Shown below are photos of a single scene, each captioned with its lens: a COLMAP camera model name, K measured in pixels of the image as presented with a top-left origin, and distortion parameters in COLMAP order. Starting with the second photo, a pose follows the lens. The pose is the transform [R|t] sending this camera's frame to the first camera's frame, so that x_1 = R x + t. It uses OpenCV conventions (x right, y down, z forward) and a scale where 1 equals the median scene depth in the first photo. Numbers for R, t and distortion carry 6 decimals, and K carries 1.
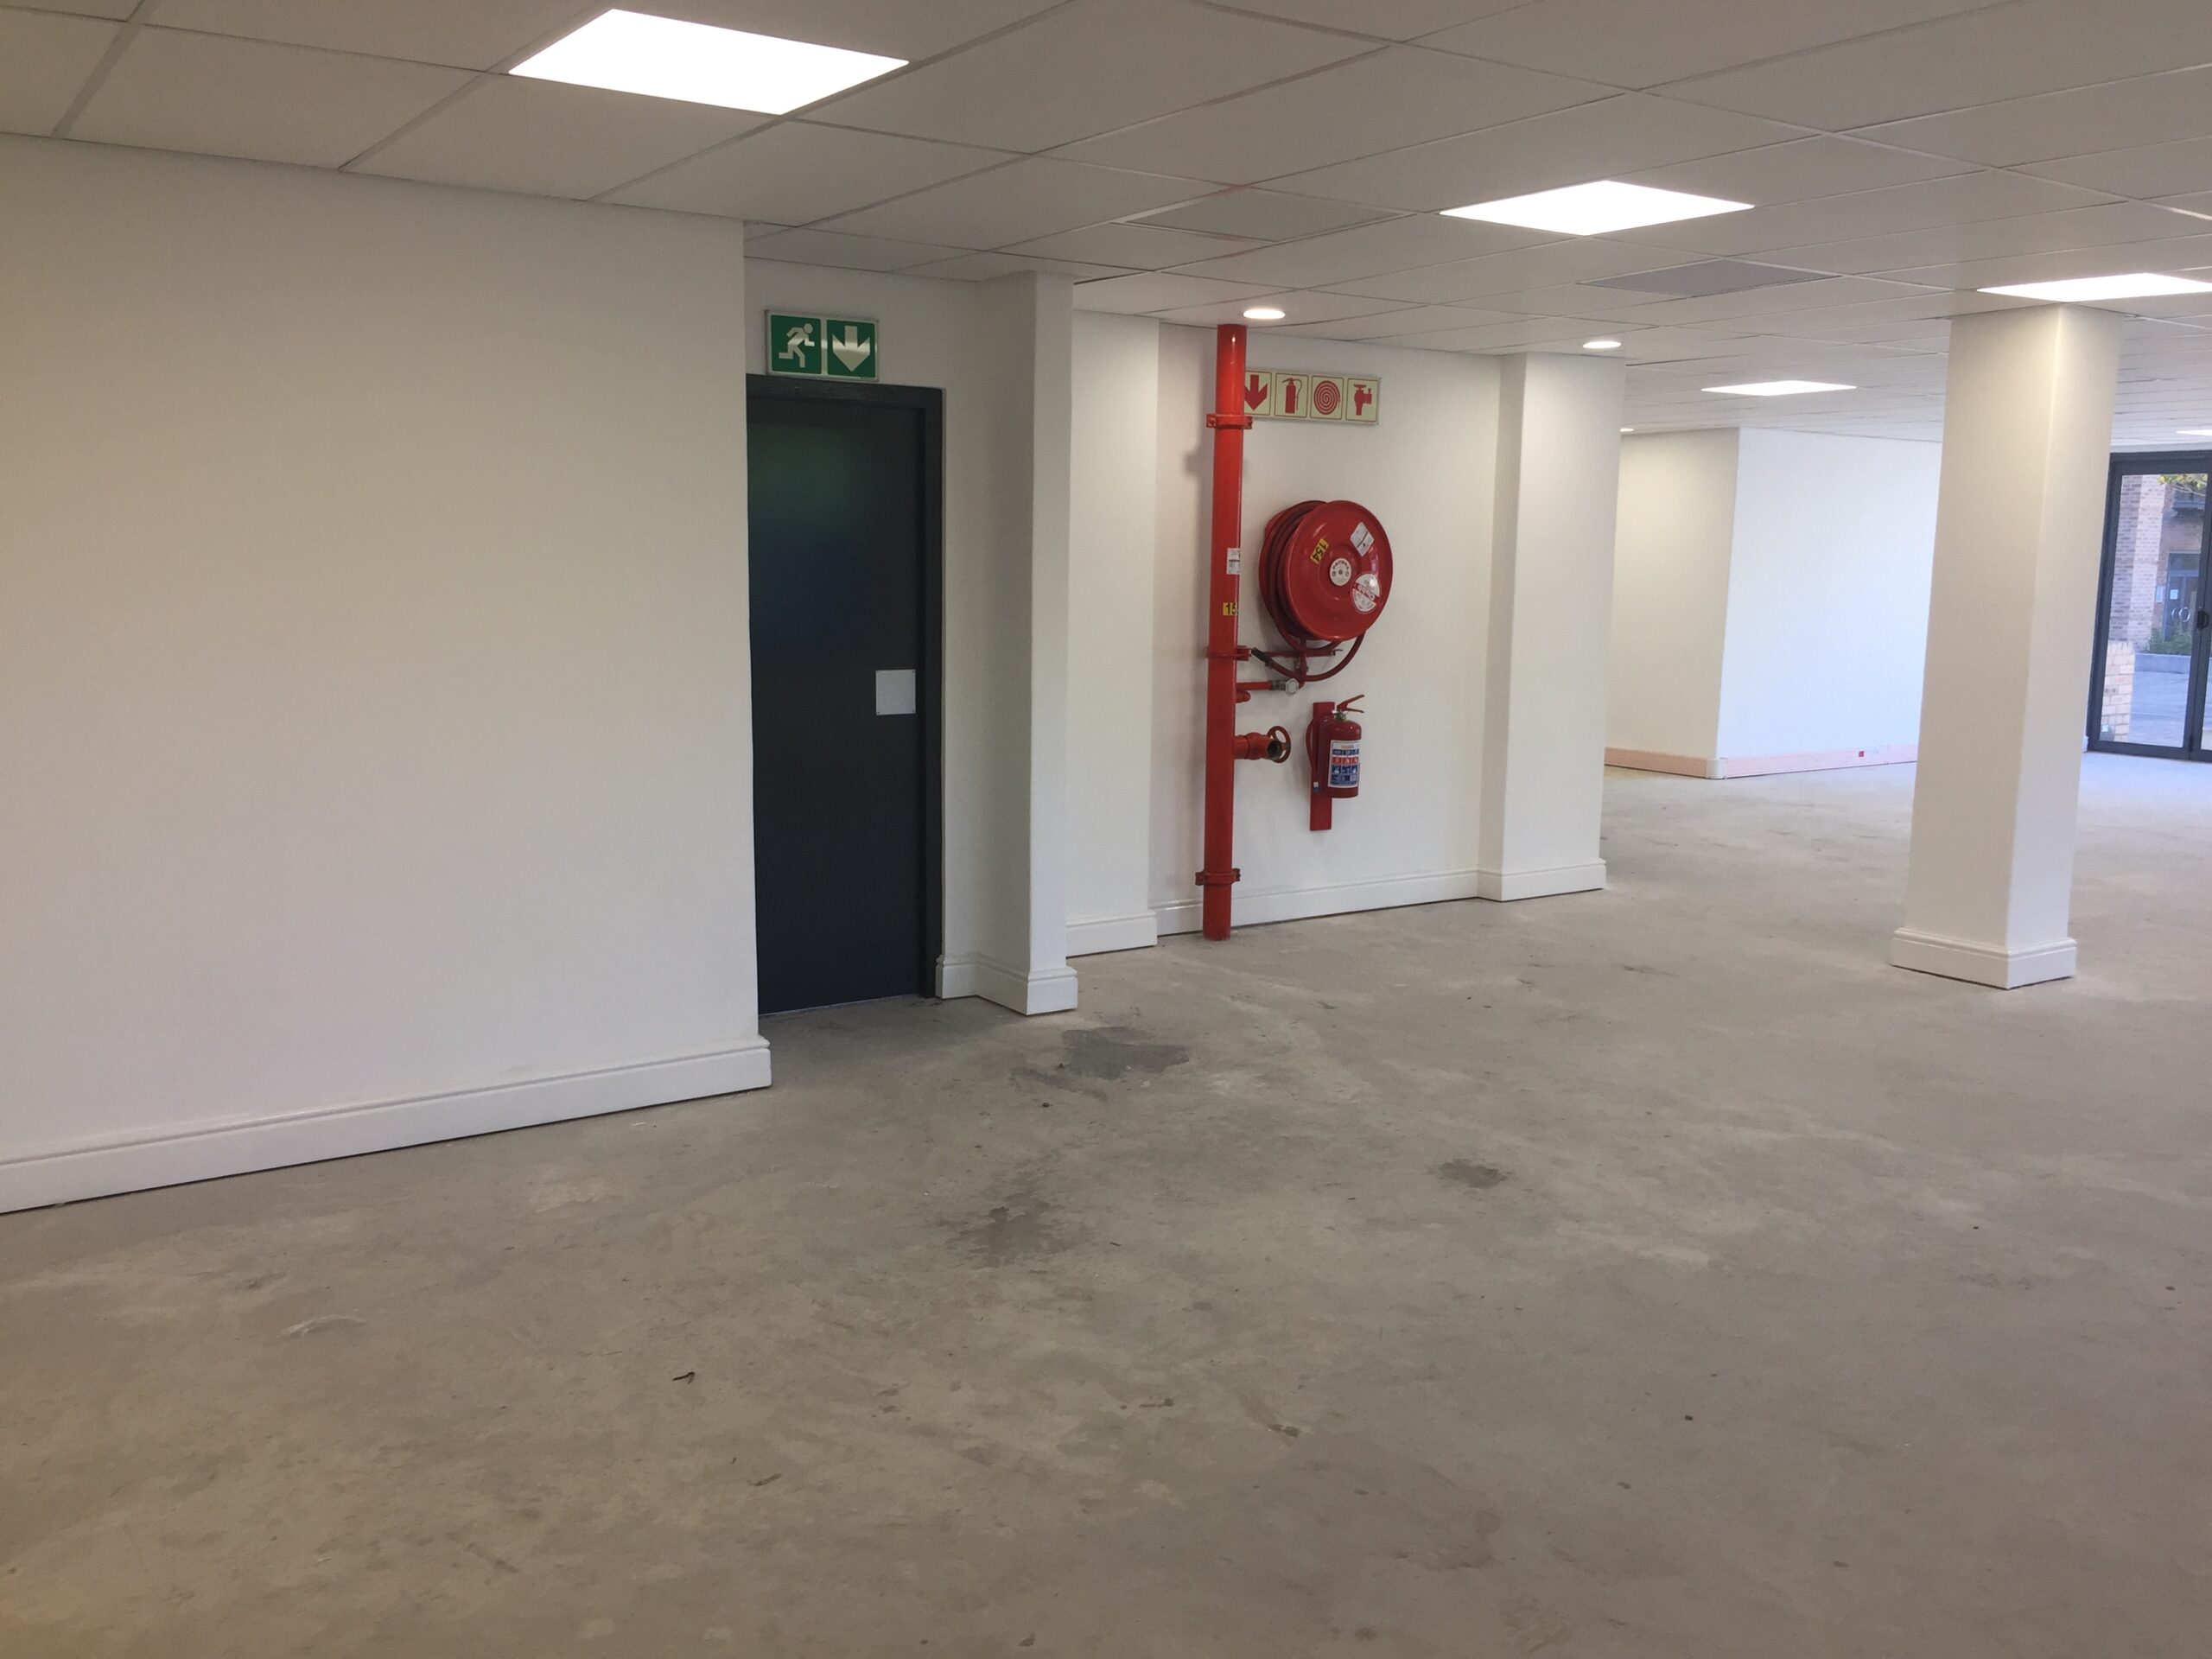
lens RADIAL K [[1896.8, 0, 1106.5], [0, 1896.8, 833.5], [0, 0, 1]] dist [0.039397, -0.011484]
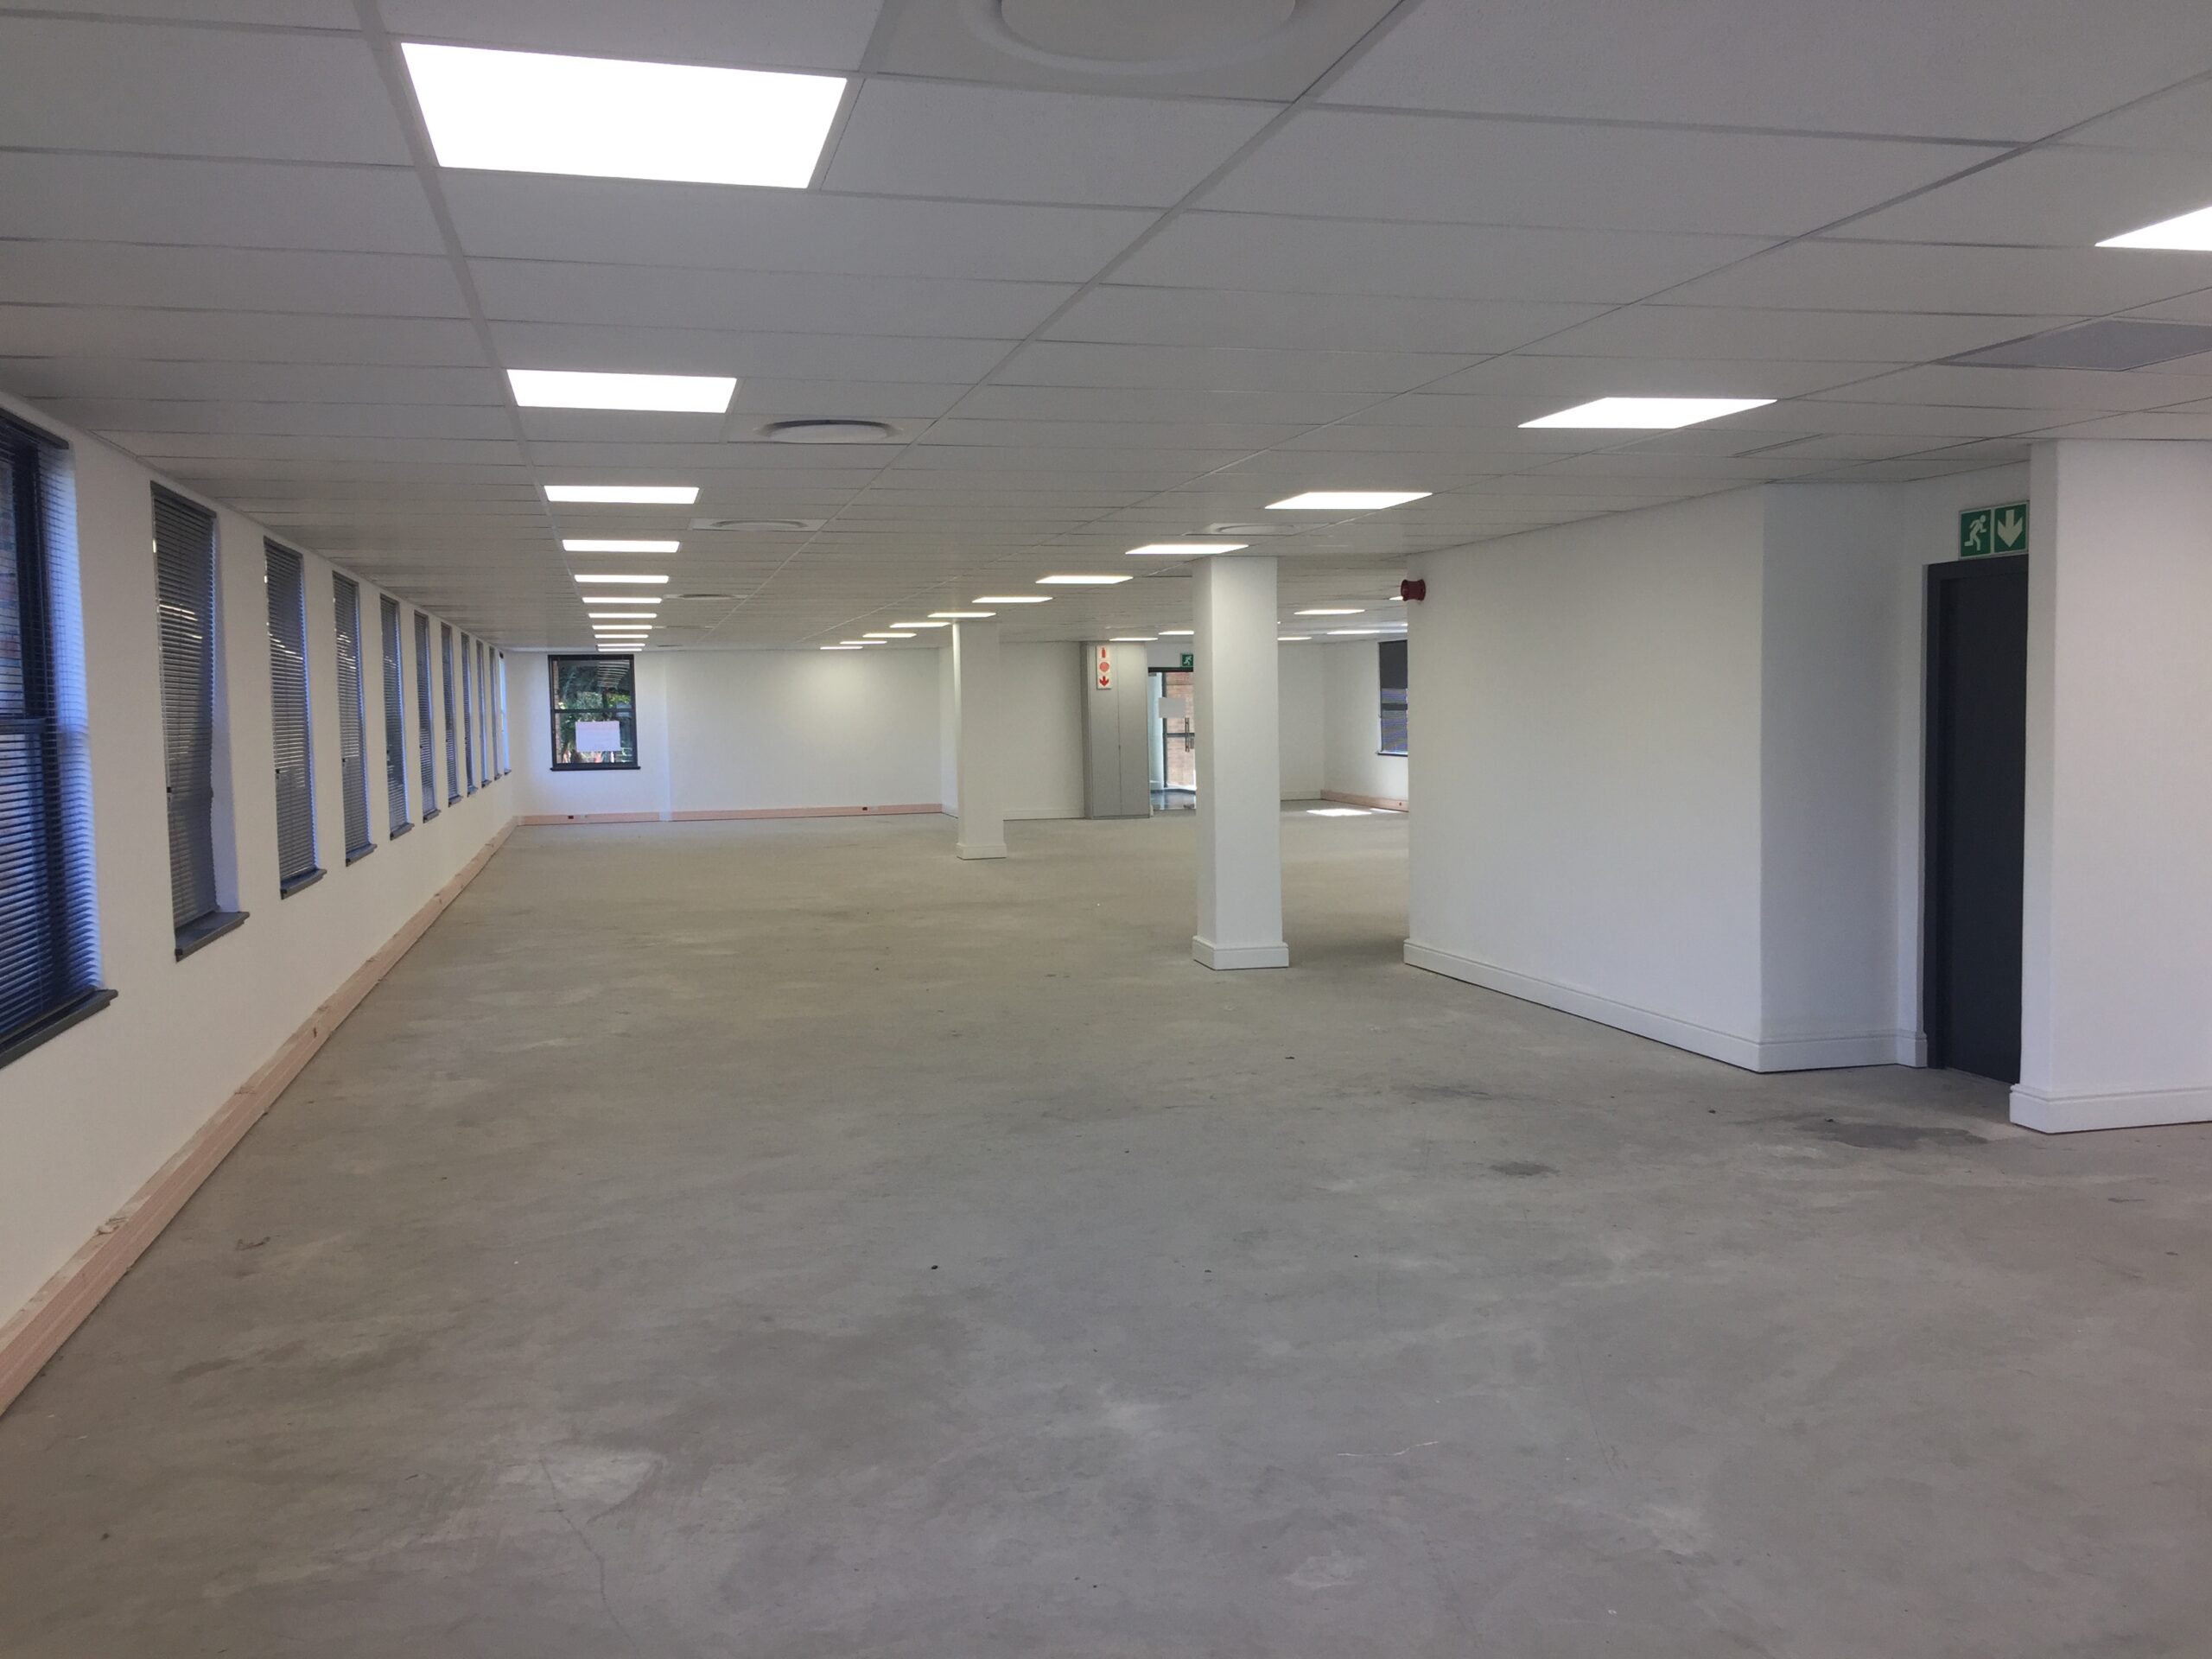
lens RADIAL K [[1896.8, 0, 1105.6], [0, 1896.8, 827.4], [0, 0, 1]] dist [0.039397, -0.011484]
pose [[-0.324906, 0.053427, -0.944236, 1.205983], [-0.151032, 0.982659, 0.107570, -0.116682], [0.933609, 0.177560, -0.311202, 0.890878]]
